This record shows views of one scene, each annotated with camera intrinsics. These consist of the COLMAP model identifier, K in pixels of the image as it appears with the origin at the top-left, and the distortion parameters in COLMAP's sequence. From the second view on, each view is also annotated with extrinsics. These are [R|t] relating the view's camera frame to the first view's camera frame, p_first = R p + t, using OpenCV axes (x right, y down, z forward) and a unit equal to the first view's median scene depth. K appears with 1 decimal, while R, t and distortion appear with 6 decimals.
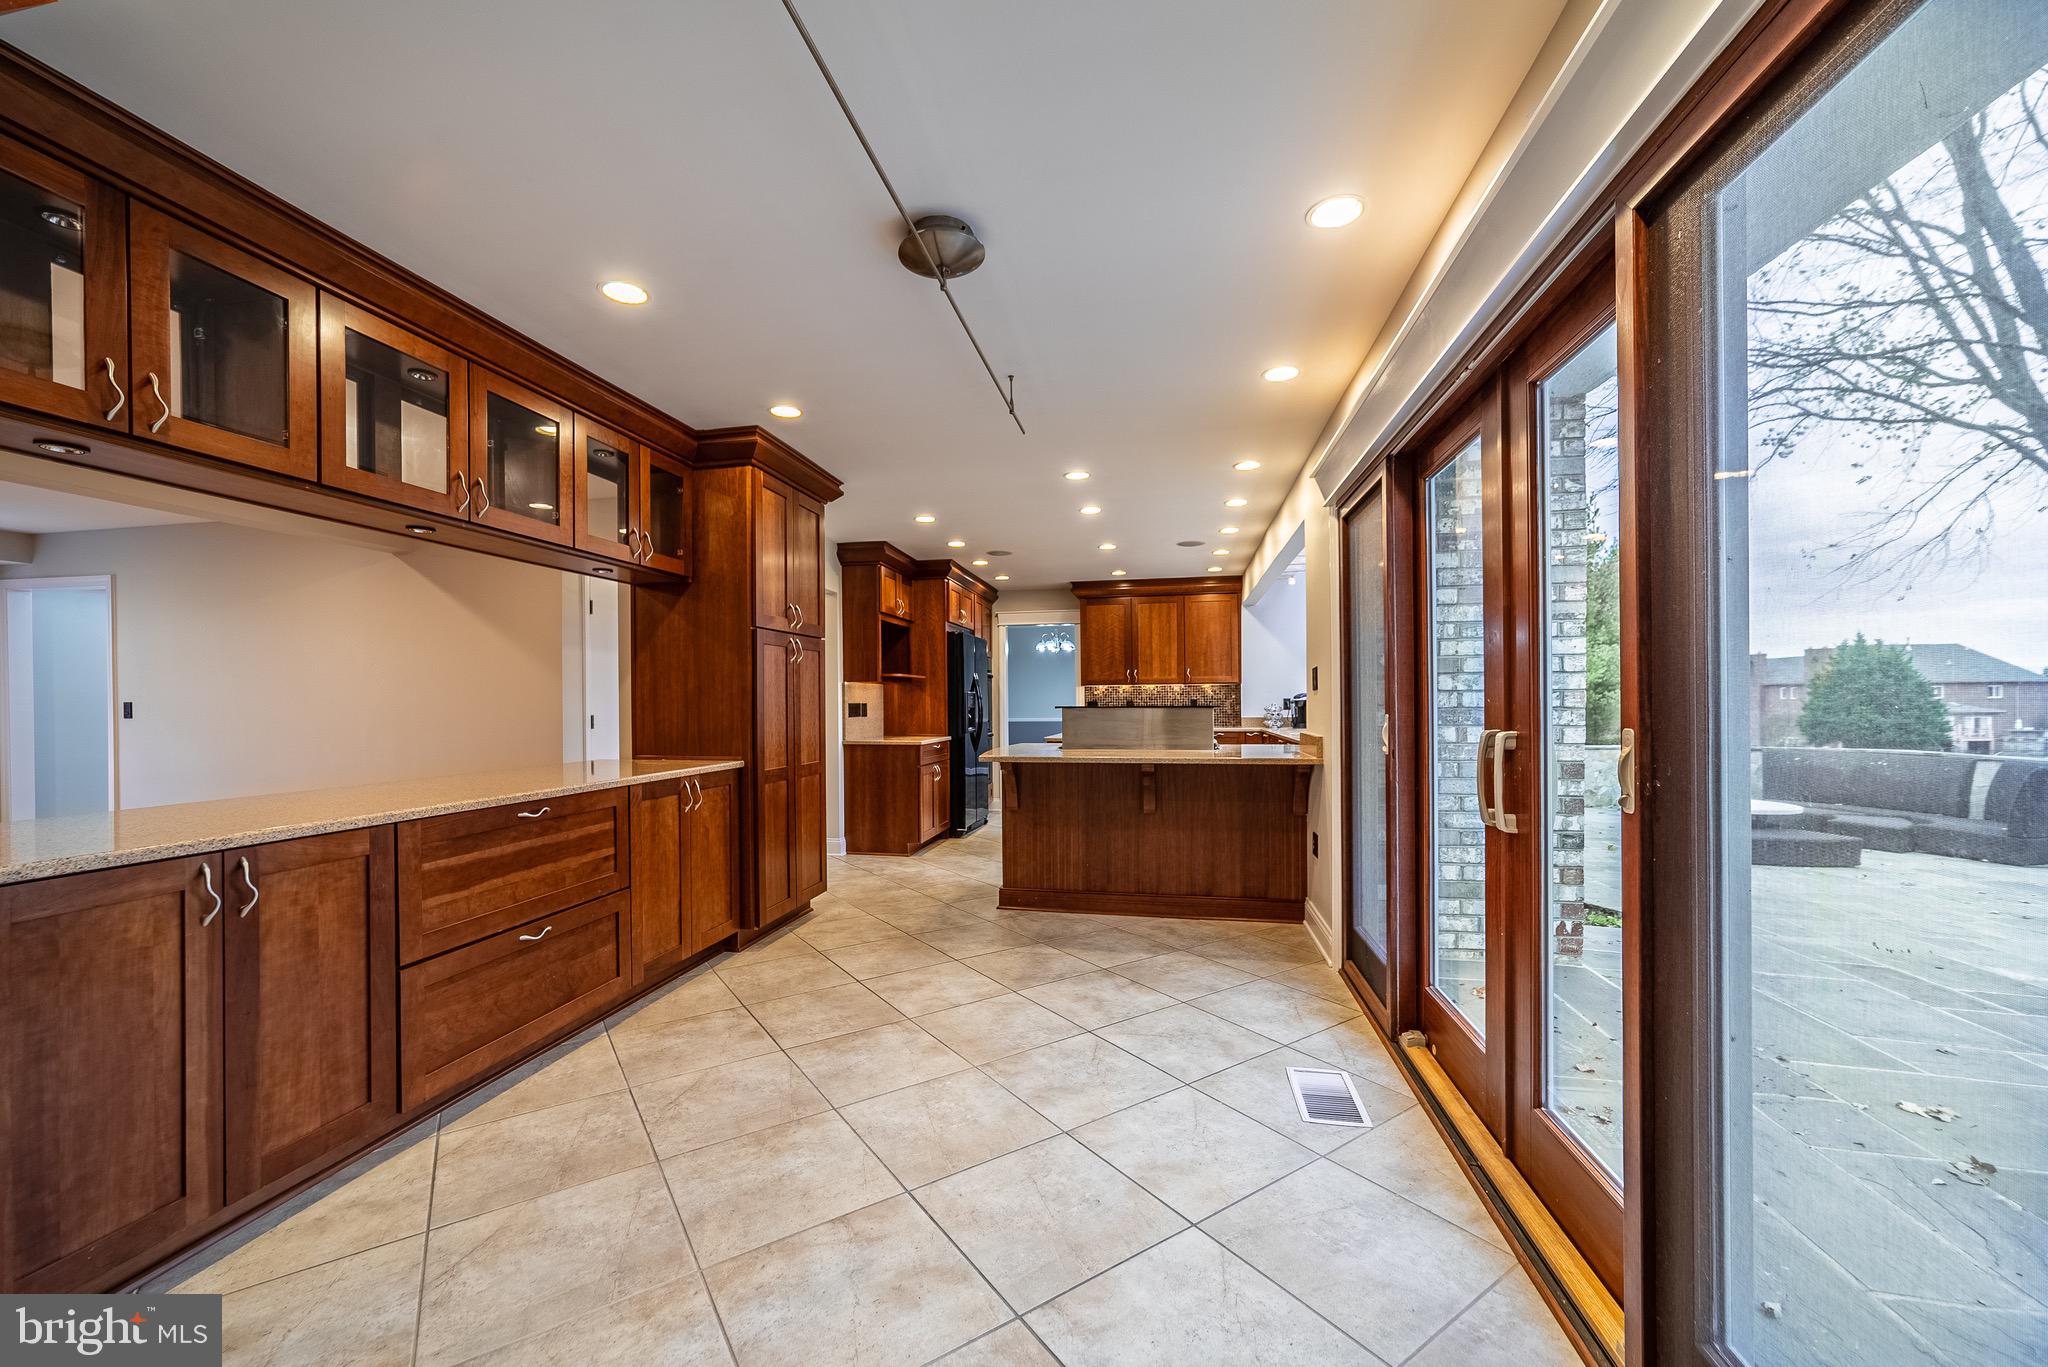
lens RADIAL K [[790.9, 0, 1018.9], [0, 790.9, 705.2], [0, 0, 1]] dist [-0.011517, 0.006445]
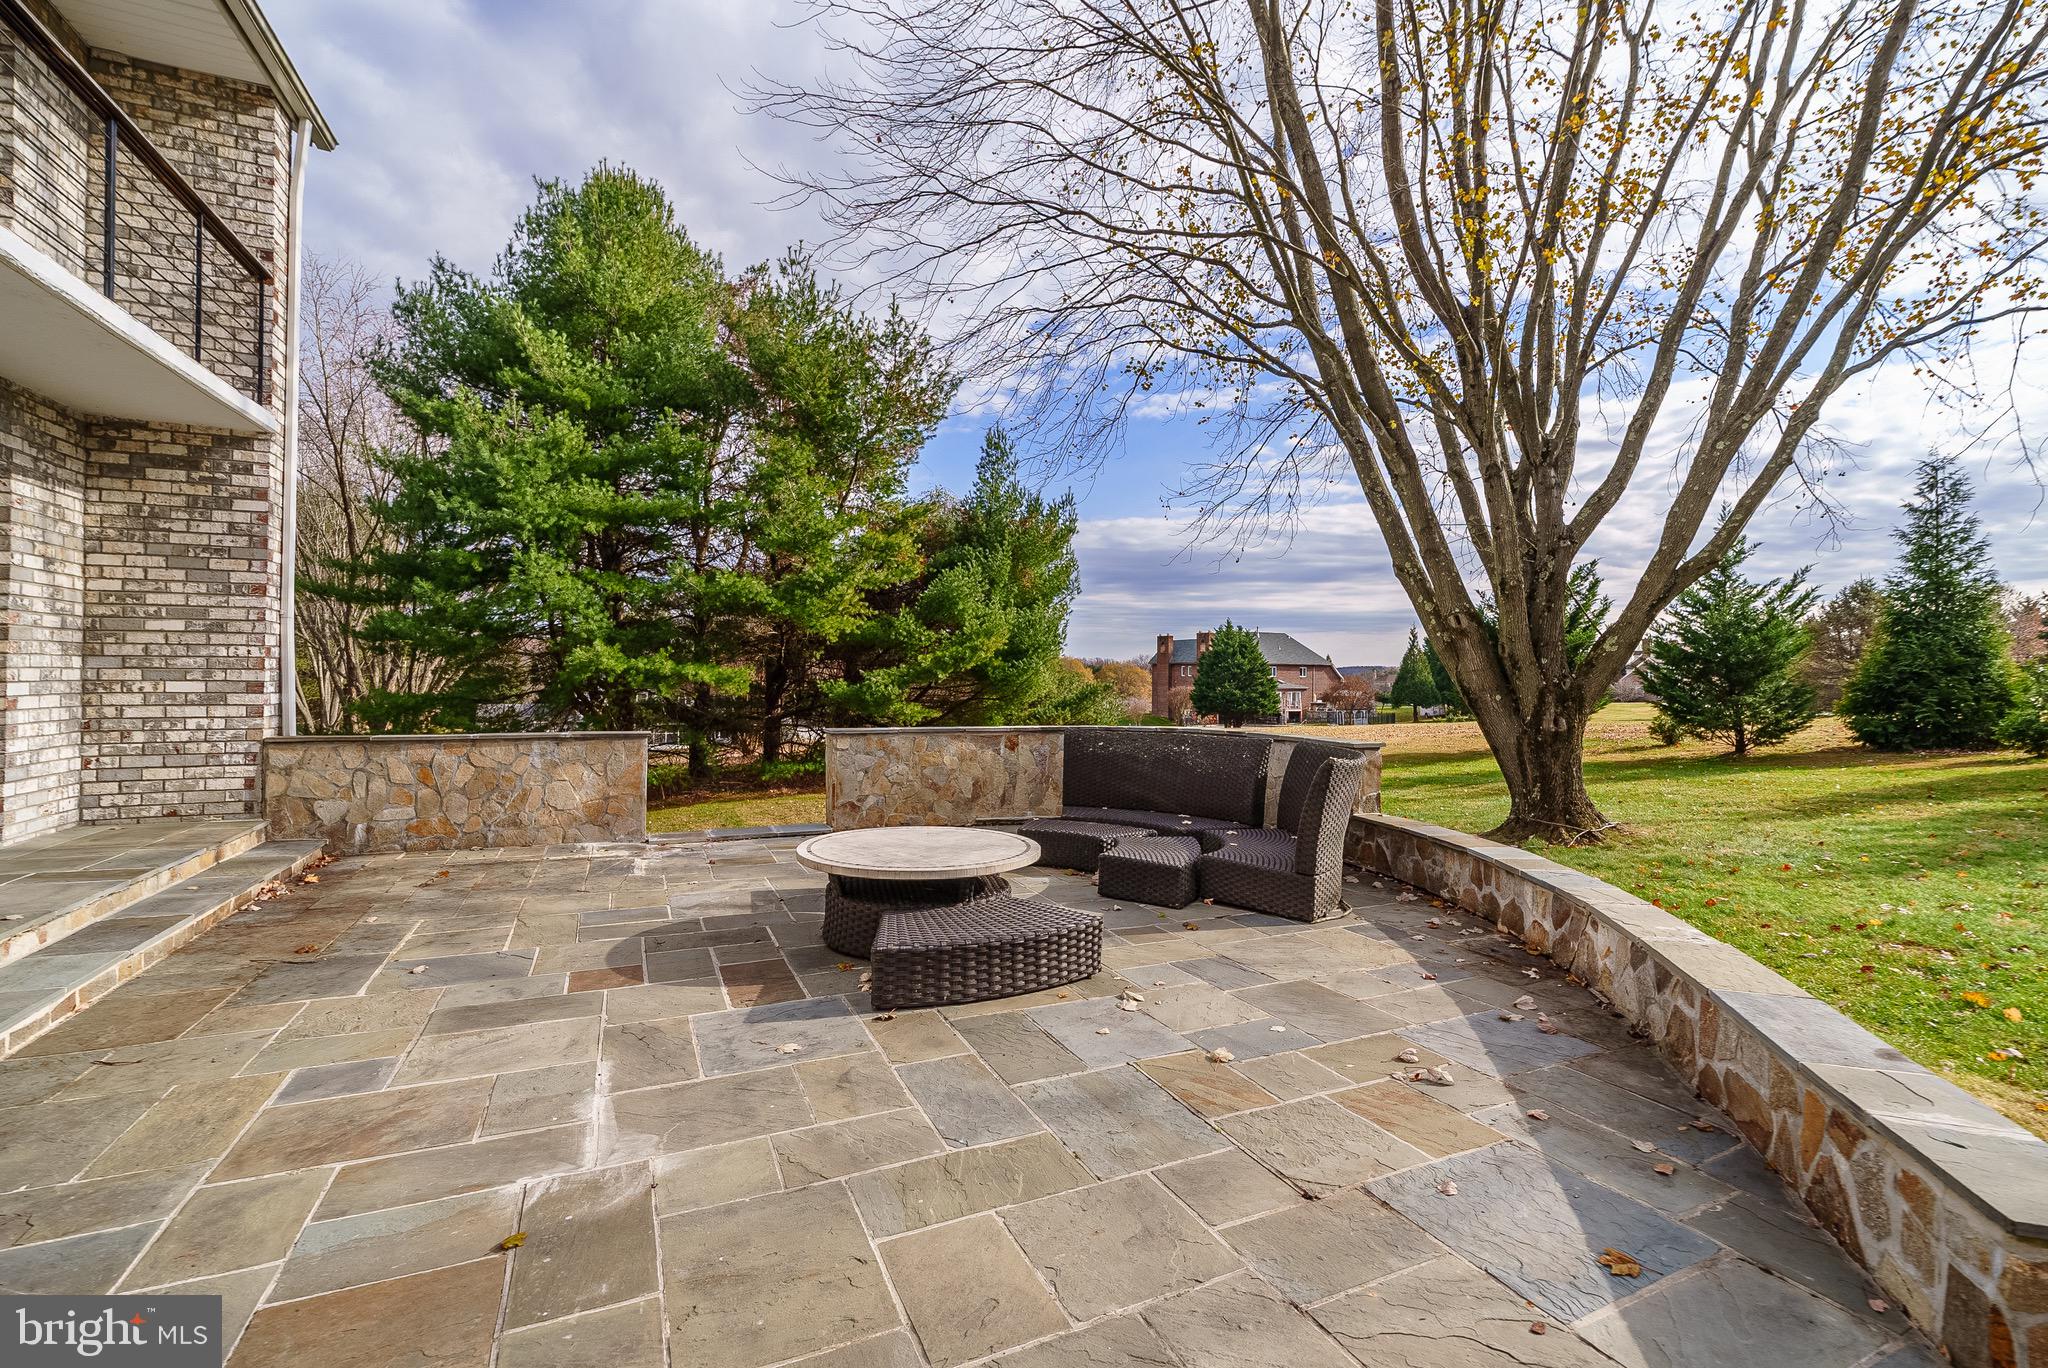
lens RADIAL K [[905.4, 0, 1019.0], [0, 905.4, 674.4], [0, 0, 1]] dist [-0.013538, 0.000343]
pose [[0.833118, 0.012773, 0.552948, 1.948036], [-0.010485, 0.999918, -0.007299, 0.058368], [-0.552996, 0.000283, 0.833184, 1.529175]]
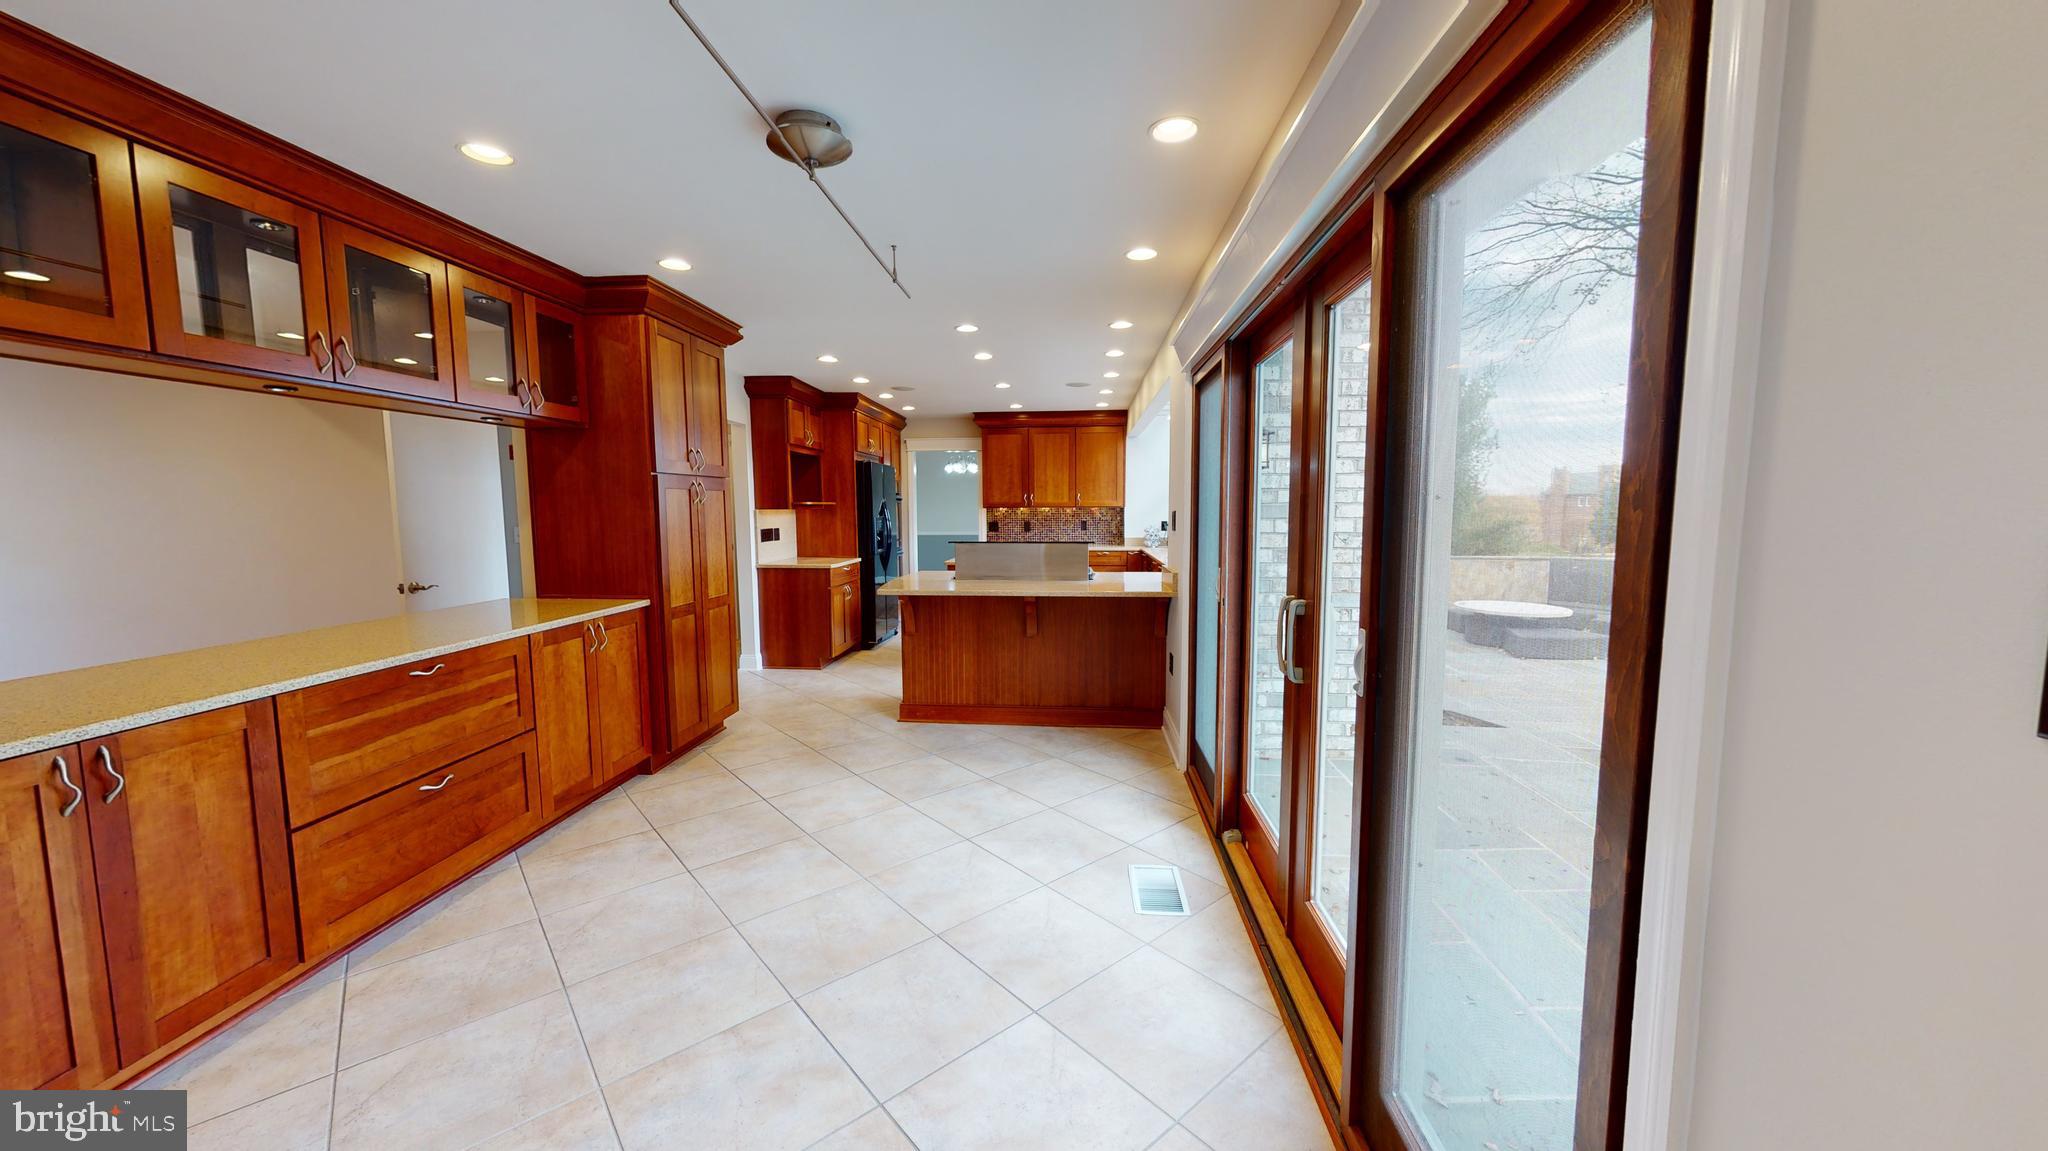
lens RADIAL K [[723.2, 0, 1024.0], [0, 723.2, 575.5], [0, 0, 1]] dist [0.000856, -0.000178]
pose [[0.993257, -0.006675, 0.115742, 0.055573], [-0.004083, 0.995708, 0.092457, -0.075289], [-0.115863, -0.092306, 0.988967, -0.024724]]
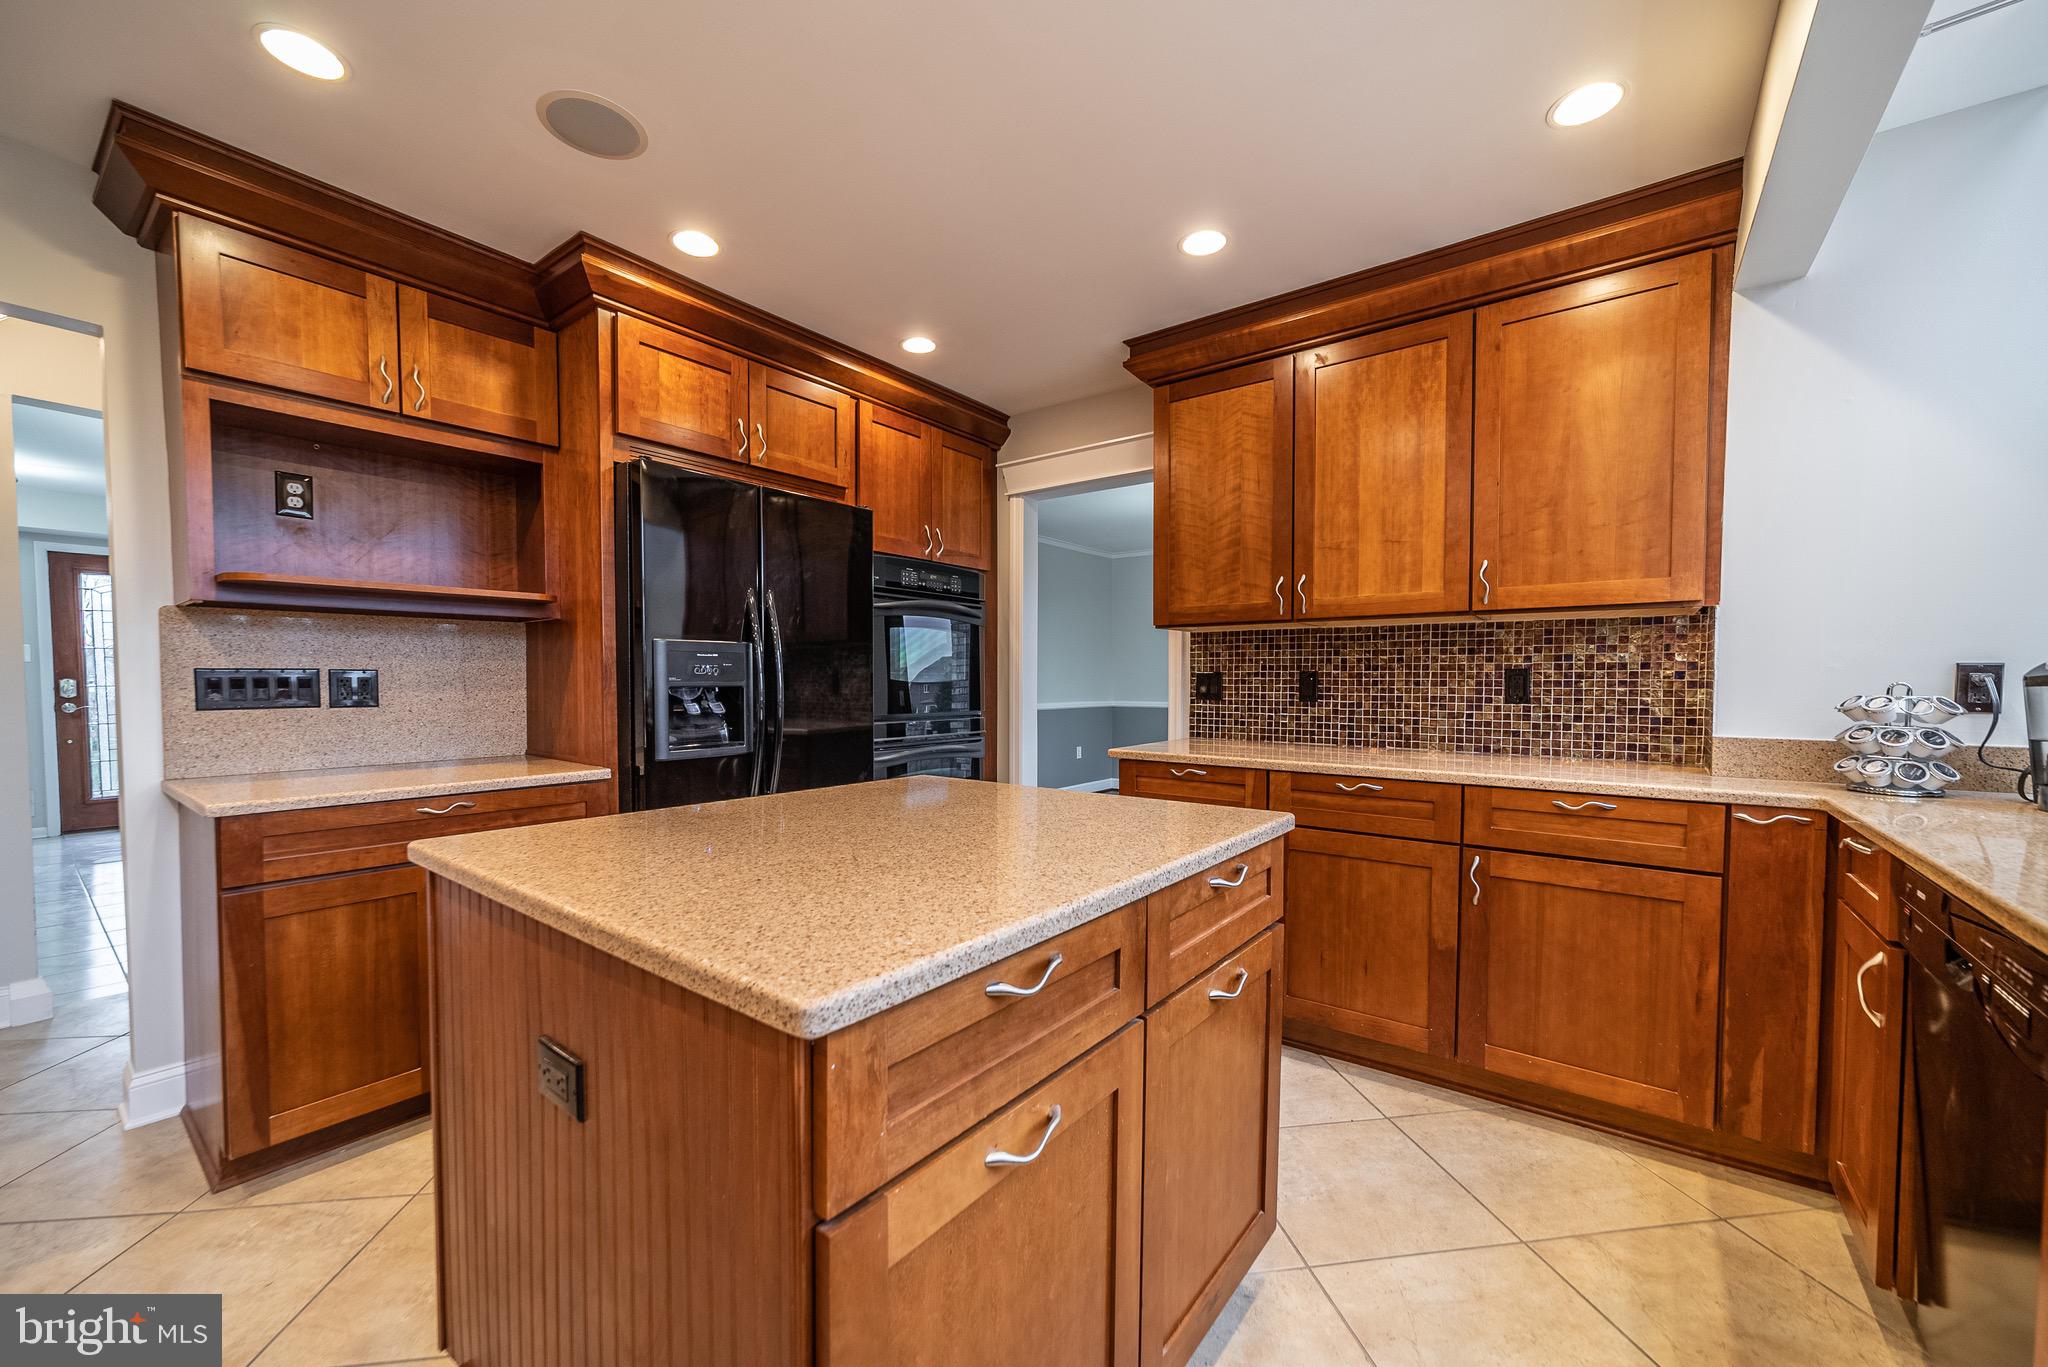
lens RADIAL K [[790.9, 0, 1018.9], [0, 790.9, 705.2], [0, 0, 1]] dist [-0.011517, 0.006445]
pose [[0.894361, 0.023123, -0.446749, 0.571518], [-0.010224, 0.999459, 0.031262, -0.001186], [0.447230, -0.023392, 0.894113, 1.984035]]
